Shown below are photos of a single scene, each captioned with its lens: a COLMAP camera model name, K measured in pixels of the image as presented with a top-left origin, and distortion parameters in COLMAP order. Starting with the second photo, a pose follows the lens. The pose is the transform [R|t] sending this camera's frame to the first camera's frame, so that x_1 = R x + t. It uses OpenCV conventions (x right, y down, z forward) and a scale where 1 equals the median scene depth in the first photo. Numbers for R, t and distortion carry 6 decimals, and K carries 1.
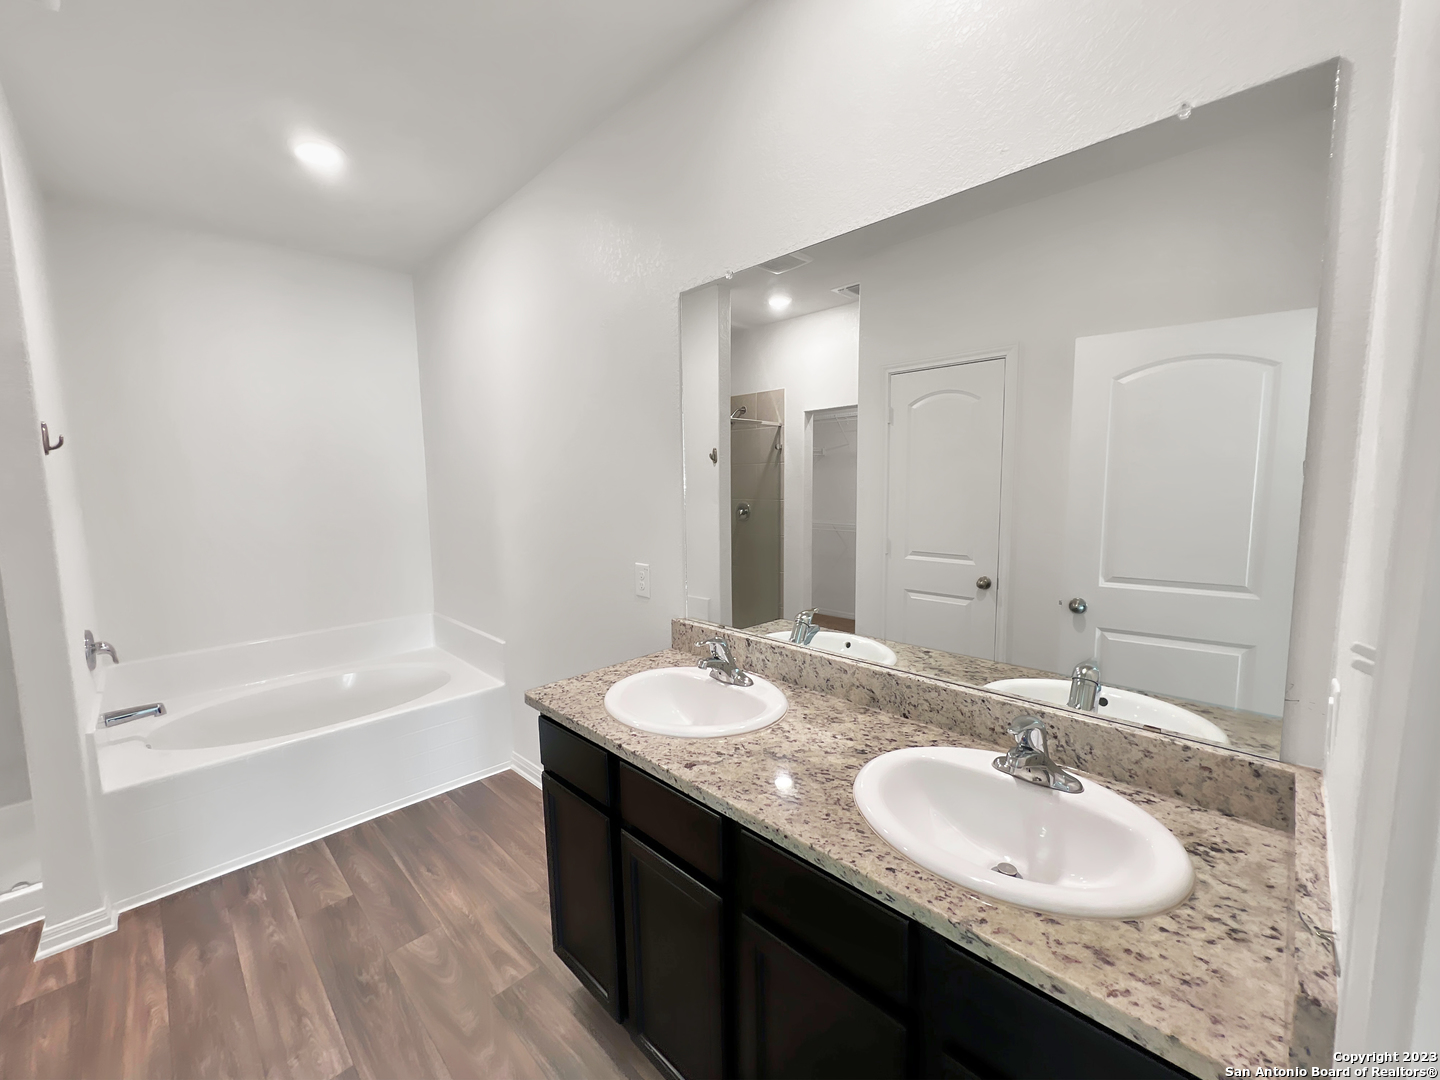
lens RADIAL K [[588.8, 0, 718.7], [0, 588.8, 525.1], [0, 0, 1]] dist [0.006783, -0.001065]
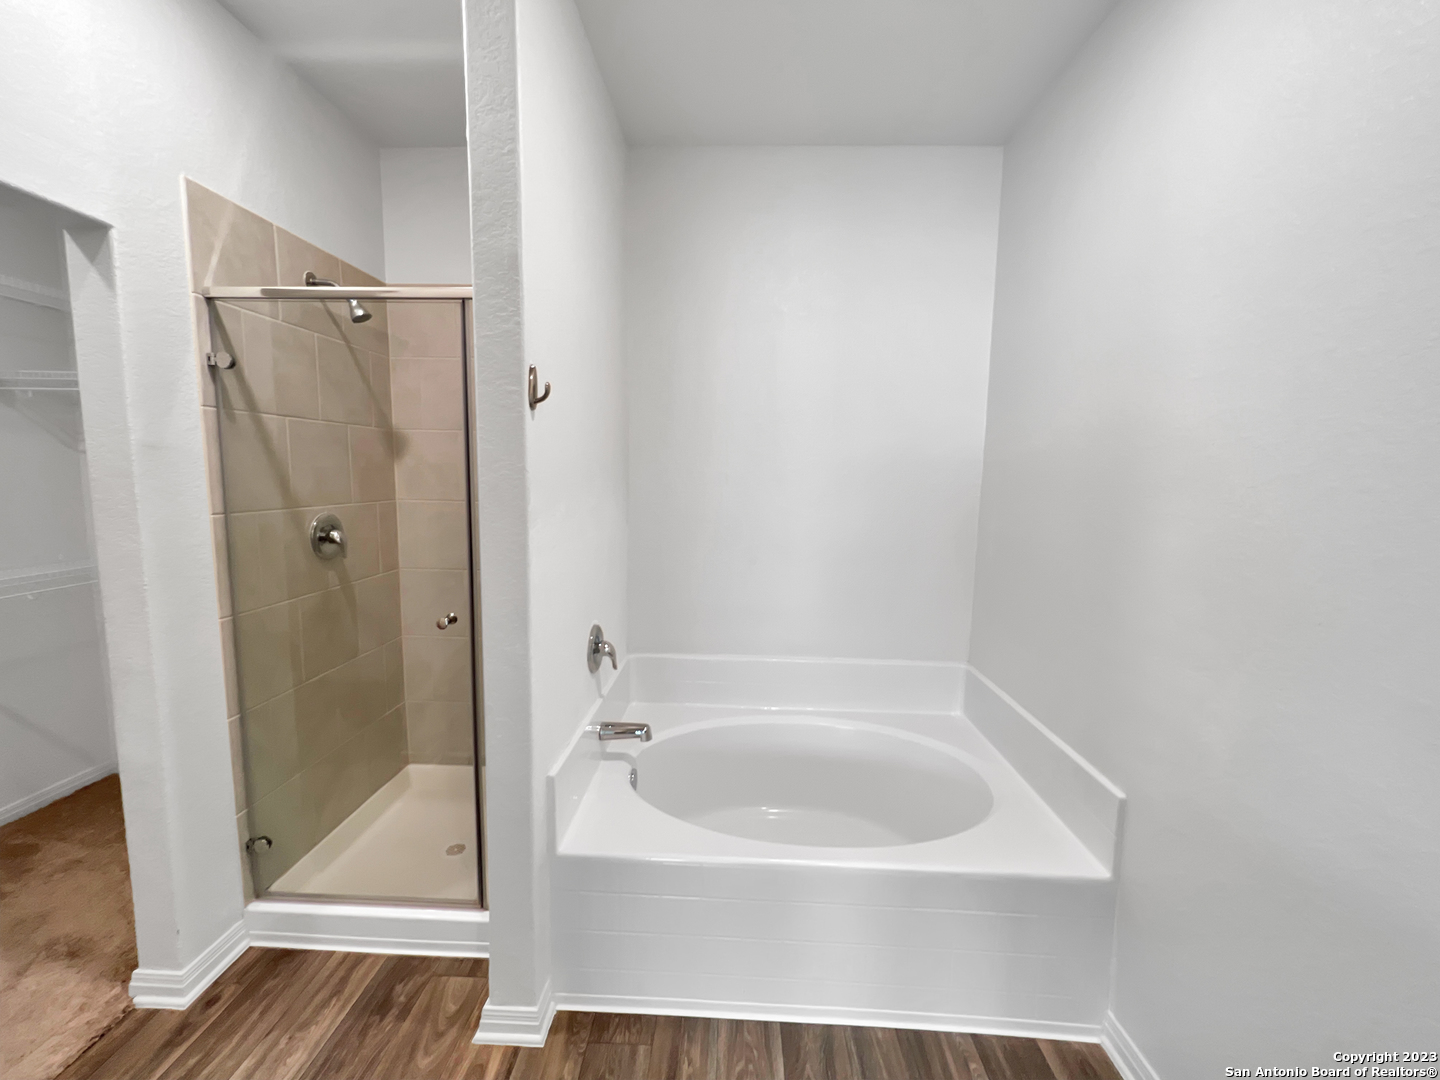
lens RADIAL K [[588.8, 0, 716.4], [0, 588.8, 543.8], [0, 0, 1]] dist [0.006783, -0.001065]
pose [[0.675672, 0.112316, -0.728596, -0.393842], [-0.090286, 0.993493, 0.069423, -0.020776], [0.731653, 0.018875, 0.681416, 0.640666]]
